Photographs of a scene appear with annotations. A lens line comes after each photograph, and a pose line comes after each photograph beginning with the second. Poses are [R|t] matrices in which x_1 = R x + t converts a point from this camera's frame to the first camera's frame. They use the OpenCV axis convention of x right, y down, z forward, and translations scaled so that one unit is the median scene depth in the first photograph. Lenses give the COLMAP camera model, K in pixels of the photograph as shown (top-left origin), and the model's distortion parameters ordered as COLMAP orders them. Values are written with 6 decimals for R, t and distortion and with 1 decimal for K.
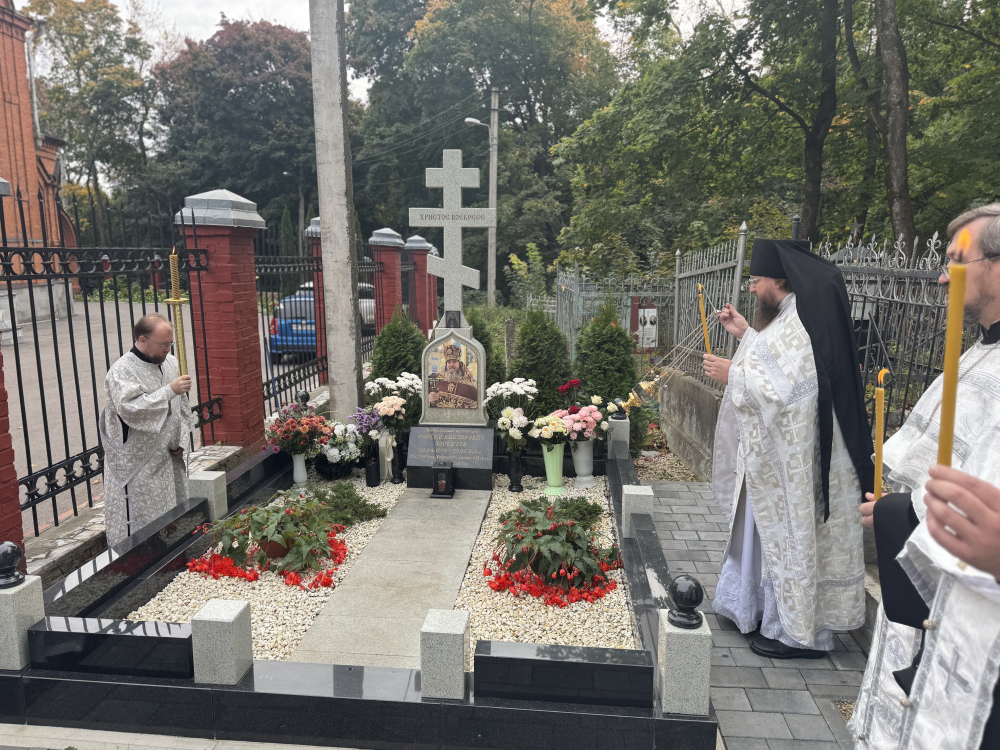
lens RADIAL K [[753.1, 0, 500.0], [0, 753.1, 375.0], [0, 0, 1]] dist [-0.001946, -0.004784]
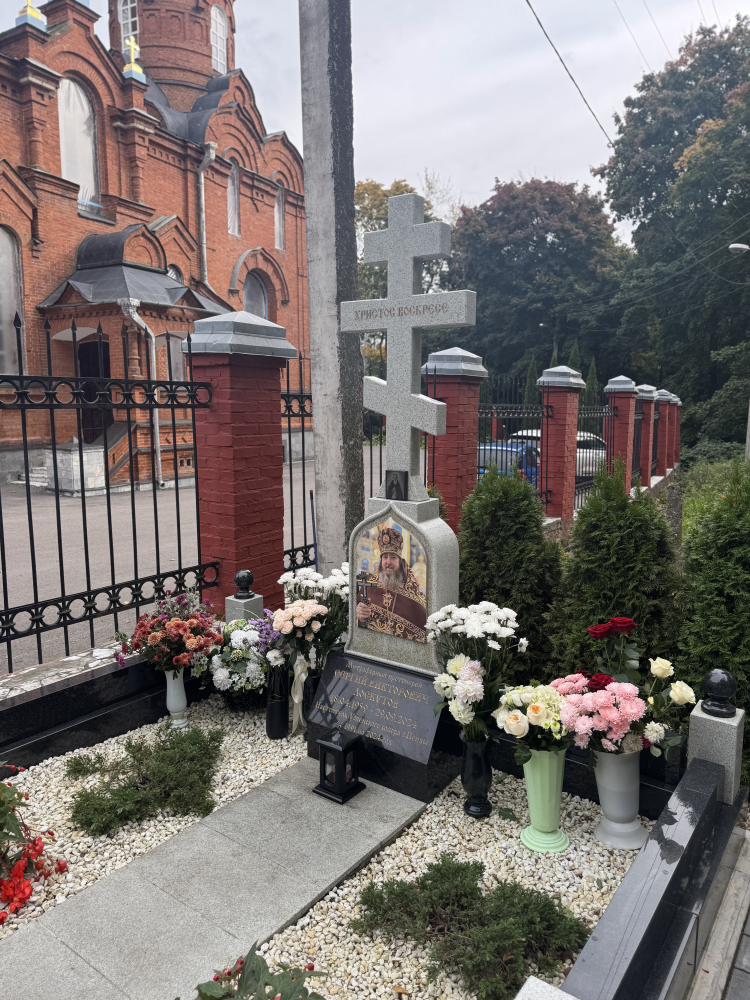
lens RADIAL K [[727.2, 0, 349.6], [0, 727.2, 479.7], [0, 0, 1]] dist [0.075051, -0.114689]
pose [[0.854295, 0.054207, -0.516954, 0.170914], [-0.083788, 0.995902, -0.034035, -0.047436], [0.512991, 0.072391, 0.855336, 0.421956]]
